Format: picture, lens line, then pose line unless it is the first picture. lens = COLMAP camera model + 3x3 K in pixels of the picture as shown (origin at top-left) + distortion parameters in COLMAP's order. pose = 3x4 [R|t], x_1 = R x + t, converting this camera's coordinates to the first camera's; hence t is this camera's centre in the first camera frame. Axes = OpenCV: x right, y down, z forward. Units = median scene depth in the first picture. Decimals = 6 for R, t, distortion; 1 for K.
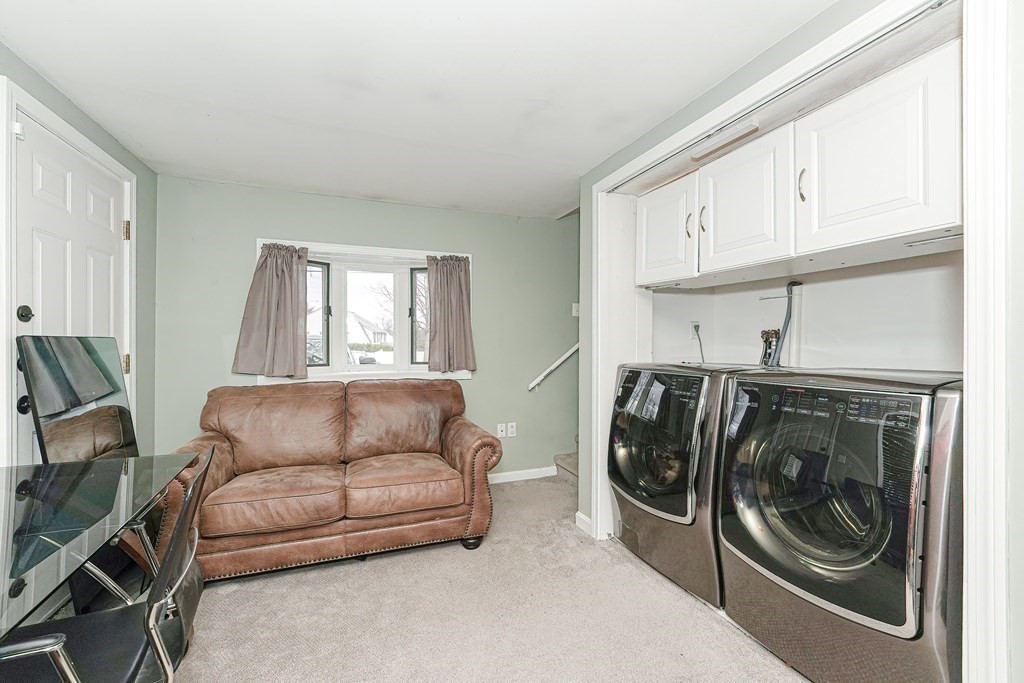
lens RADIAL K [[420.2, 0, 501.9], [0, 420.2, 340.9], [0, 0, 1]] dist [-0.003057, -0.000114]
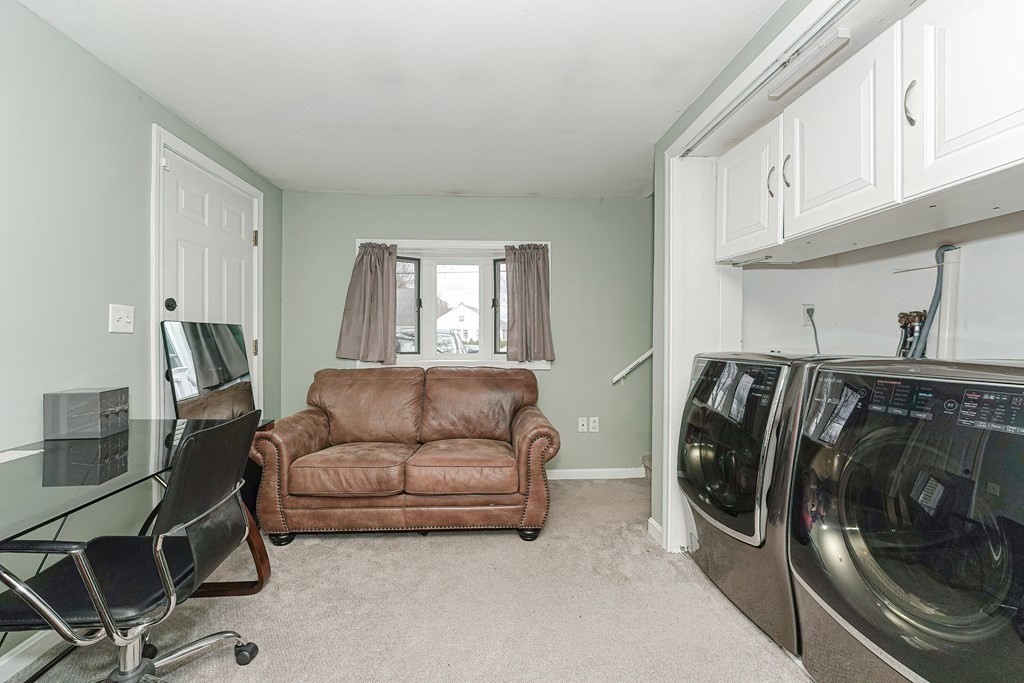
lens RADIAL K [[418.1, 0, 512.0], [0, 418.1, 341.5], [0, 0, 1]] dist [-0.004116, -0.000057]
pose [[0.952757, 0.004938, -0.303694, 0.184575], [-0.003651, 0.999982, 0.004808, 0.028222], [0.303713, -0.003472, 0.952757, 0.064372]]
